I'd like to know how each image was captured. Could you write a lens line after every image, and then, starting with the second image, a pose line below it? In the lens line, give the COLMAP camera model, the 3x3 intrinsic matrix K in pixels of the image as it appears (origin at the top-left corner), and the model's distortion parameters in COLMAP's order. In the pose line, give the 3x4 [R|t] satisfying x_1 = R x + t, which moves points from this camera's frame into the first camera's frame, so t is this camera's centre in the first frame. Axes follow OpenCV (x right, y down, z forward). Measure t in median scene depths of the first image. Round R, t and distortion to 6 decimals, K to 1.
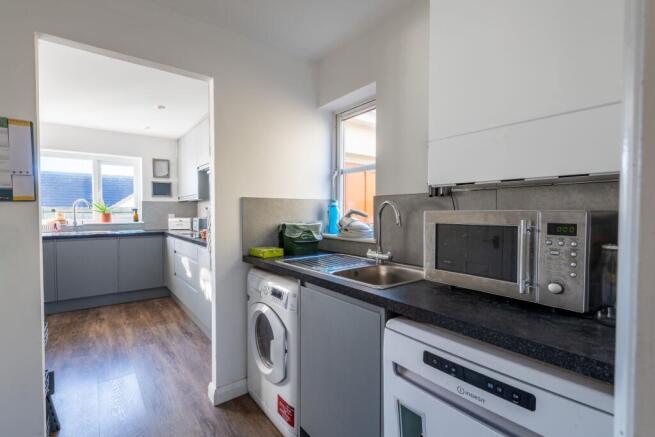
lens RADIAL K [[300.6, 0, 306.9], [0, 300.6, 219.7], [0, 0, 1]] dist [-0.003340, -0.000688]
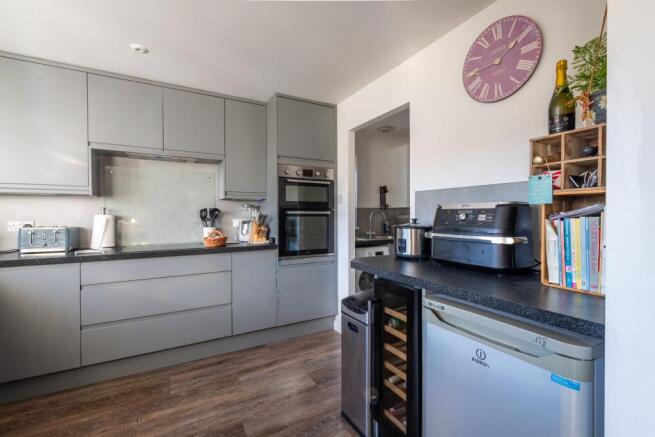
lens RADIAL K [[285.7, 0, 327.5], [0, 285.7, 218.5], [0, 0, 1]] dist [0.000566, -0.000091]
pose [[0.106042, -0.010821, 0.994303, -0.925253], [0.028813, 0.999554, 0.007805, -0.013459], [-0.993944, 0.027822, 0.106307, 0.492662]]
